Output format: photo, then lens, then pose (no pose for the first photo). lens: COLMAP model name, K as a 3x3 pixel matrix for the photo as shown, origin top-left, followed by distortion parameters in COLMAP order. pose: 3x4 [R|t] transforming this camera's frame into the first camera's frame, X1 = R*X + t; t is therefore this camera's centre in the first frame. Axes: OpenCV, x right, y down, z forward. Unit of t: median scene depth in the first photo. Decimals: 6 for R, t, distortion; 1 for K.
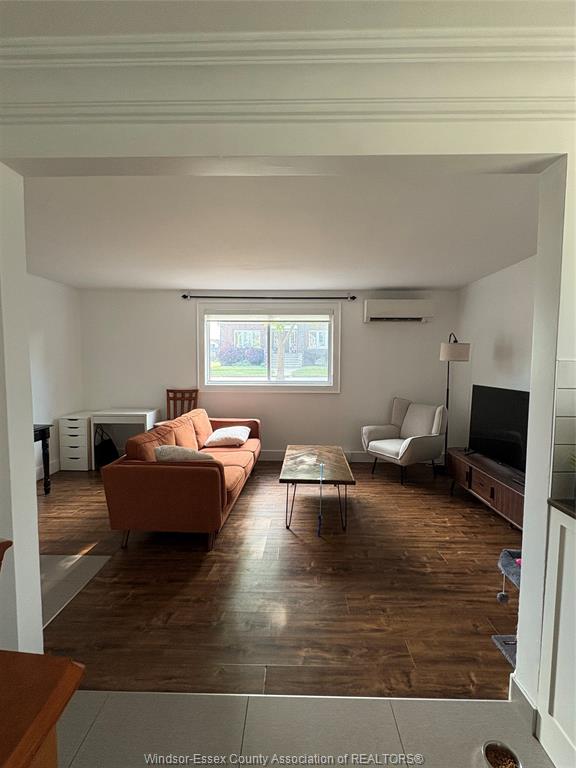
lens RADIAL K [[357.6, 0, 289.5], [0, 357.6, 385.7], [0, 0, 1]] dist [0.001770, -0.000293]
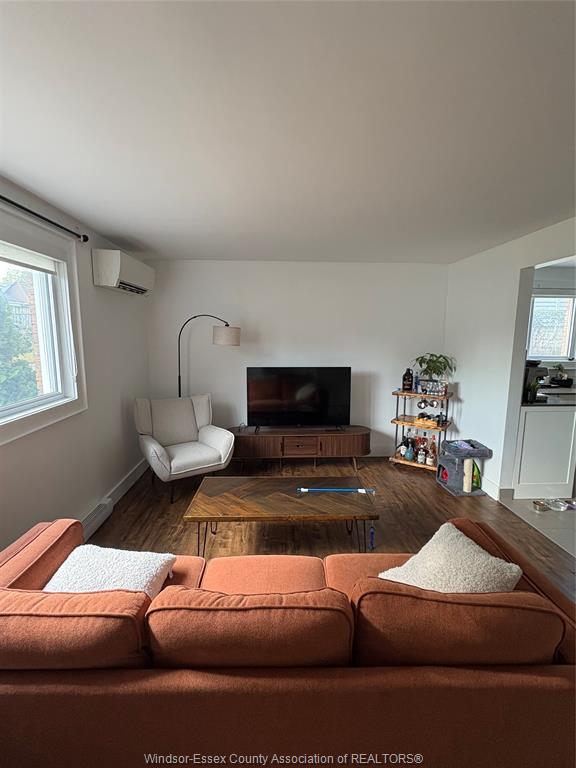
lens RADIAL K [[357.6, 0, 288.7], [0, 357.6, 385.3], [0, 0, 1]] dist [0.001770, -0.000293]
pose [[-0.073910, -0.149838, 0.985944, -0.569213], [0.064378, 0.985869, 0.154653, -0.110061], [-0.995185, 0.074903, -0.063219, 0.965487]]
